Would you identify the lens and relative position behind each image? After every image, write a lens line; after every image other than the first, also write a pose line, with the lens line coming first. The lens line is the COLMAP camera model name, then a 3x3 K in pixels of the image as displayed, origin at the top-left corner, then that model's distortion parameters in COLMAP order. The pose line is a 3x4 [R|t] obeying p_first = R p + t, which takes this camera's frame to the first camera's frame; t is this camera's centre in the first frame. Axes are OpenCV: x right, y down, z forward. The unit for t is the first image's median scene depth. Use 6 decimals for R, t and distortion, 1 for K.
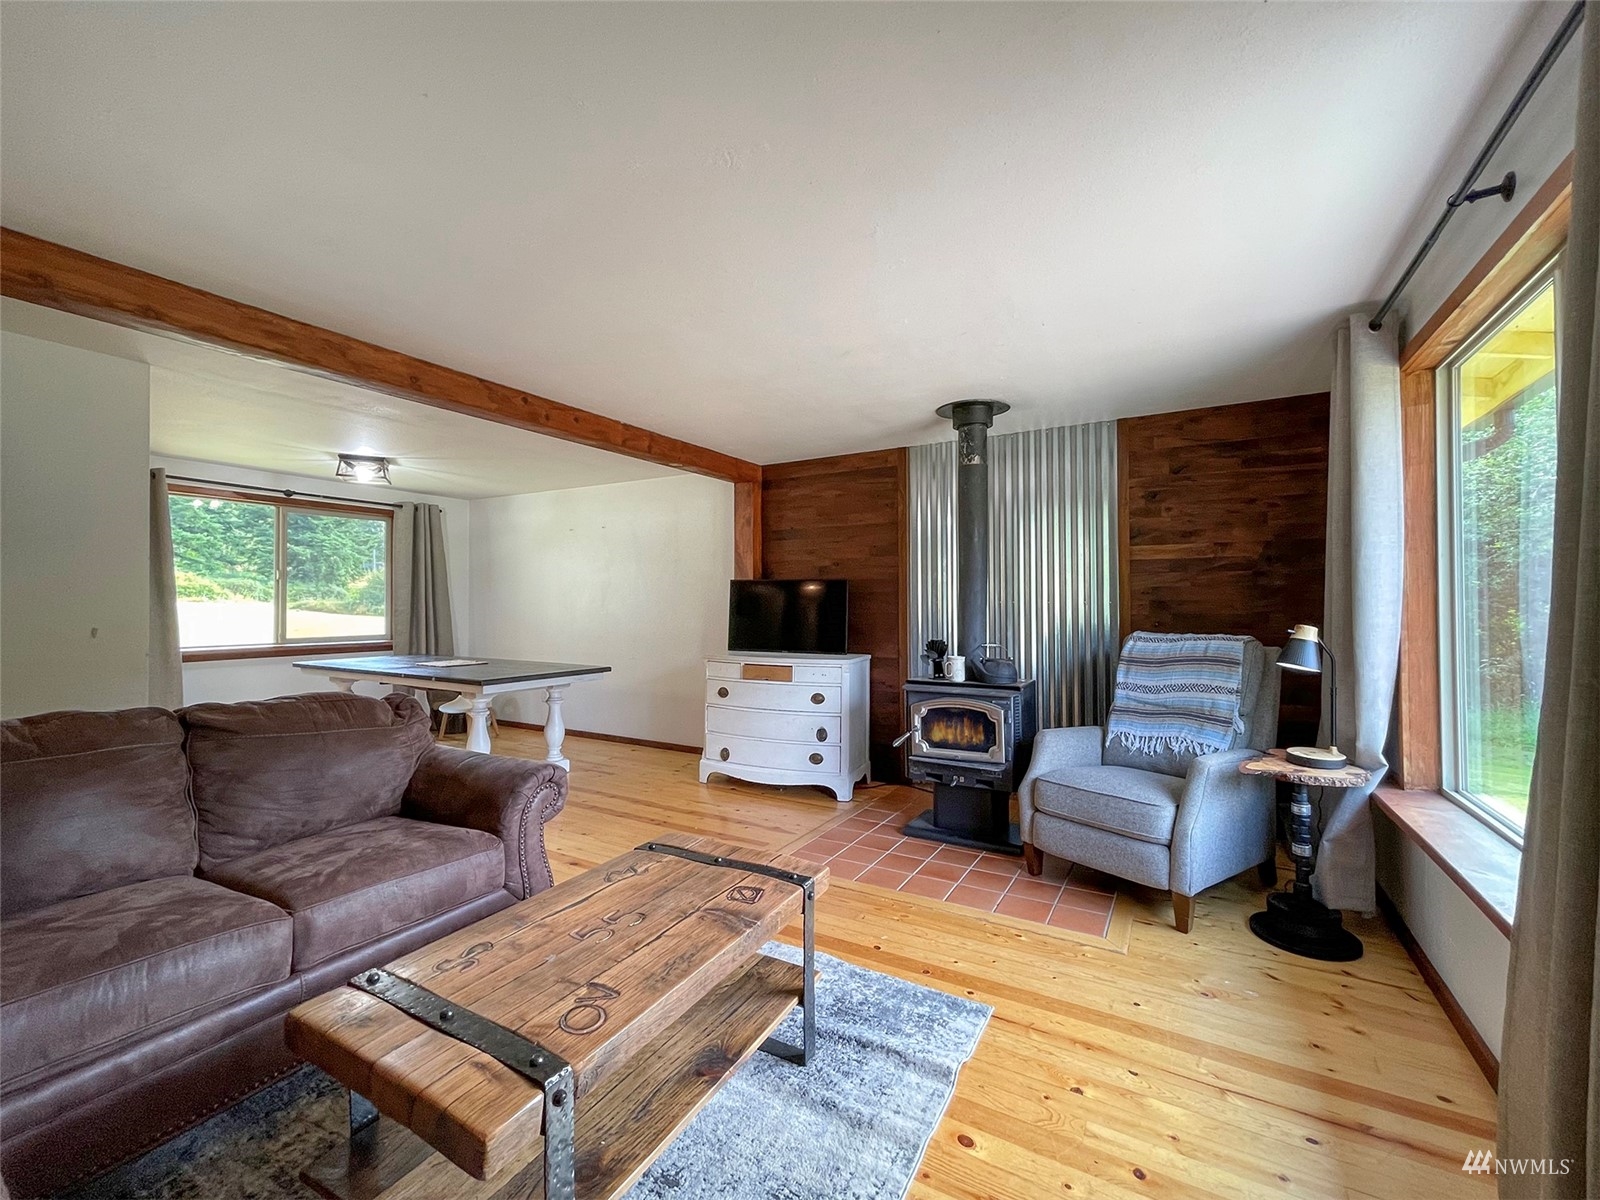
lens RADIAL K [[656.7, 0, 800.3], [0, 656.7, 598.3], [0, 0, 1]] dist [0.002263, 0.000049]
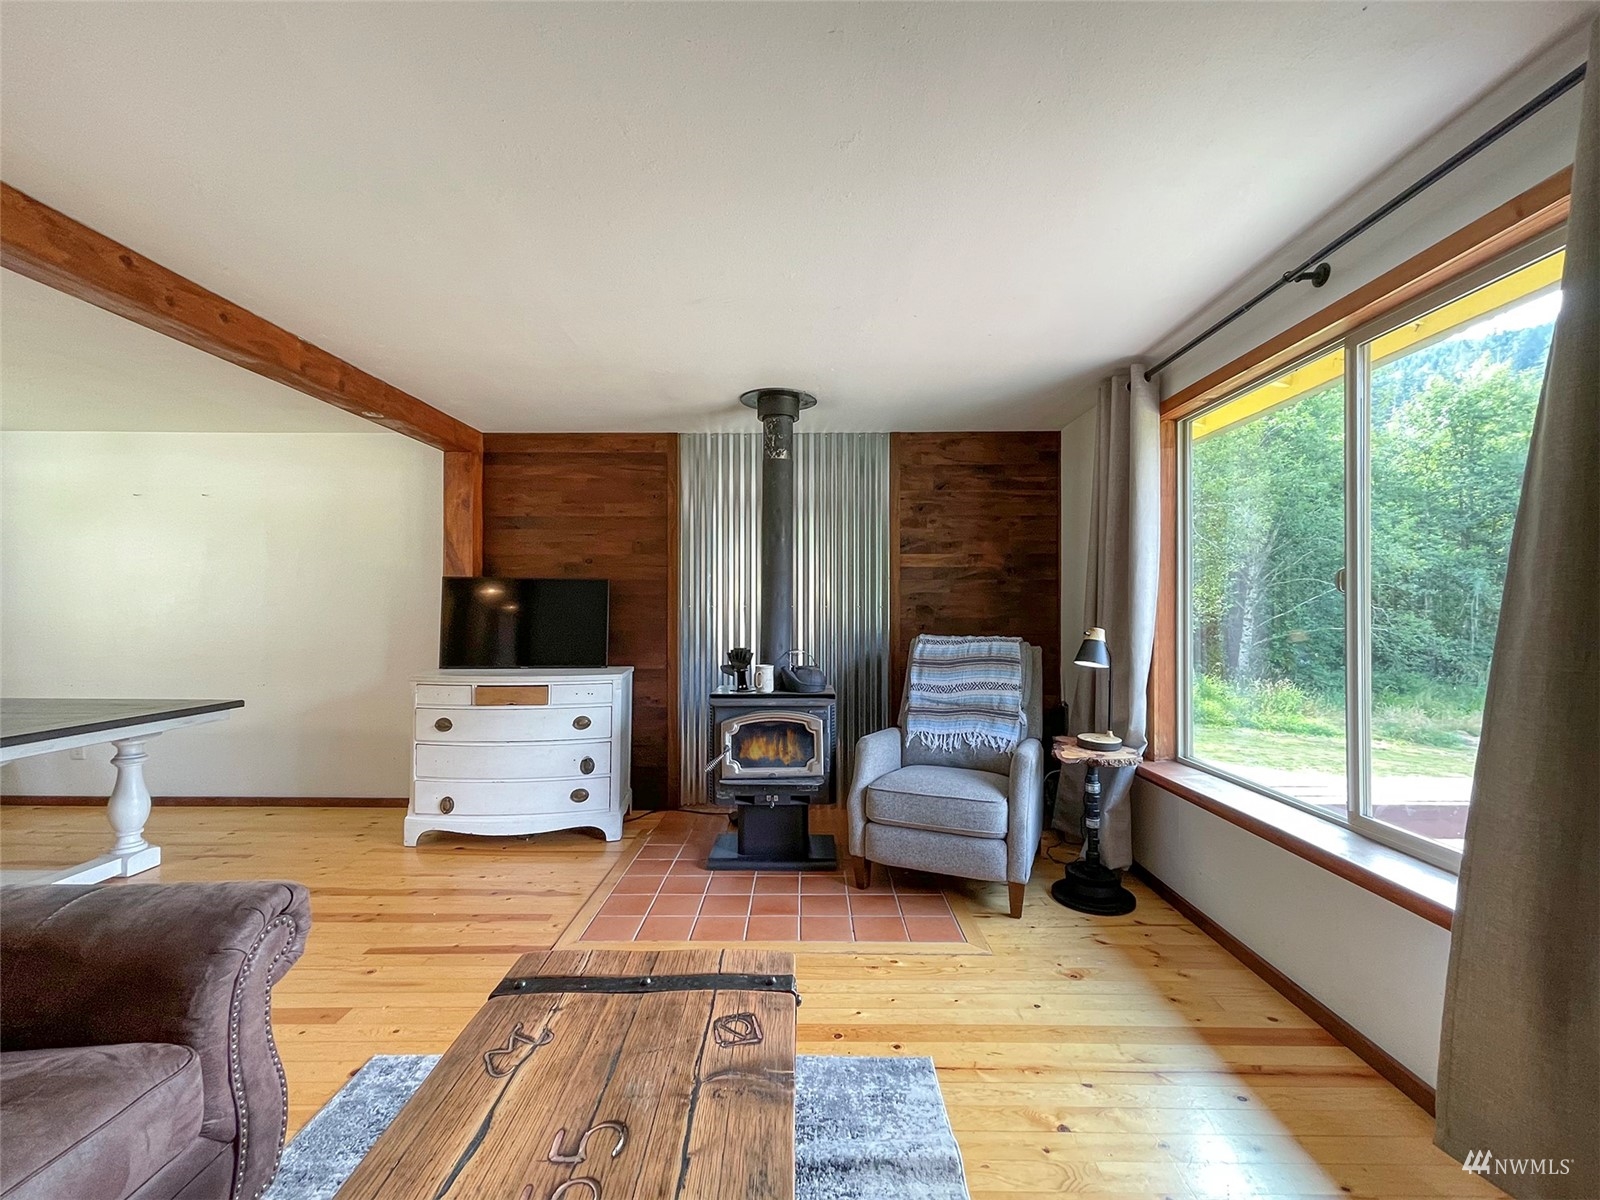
lens RADIAL K [[656.7, 0, 798.9], [0, 656.7, 607.6], [0, 0, 1]] dist [0.002263, 0.000049]
pose [[0.870749, 0.002570, 0.491721, -0.186324], [-0.006423, 0.999960, 0.006147, 0.001333], [-0.491686, -0.008511, 0.870731, 0.188137]]
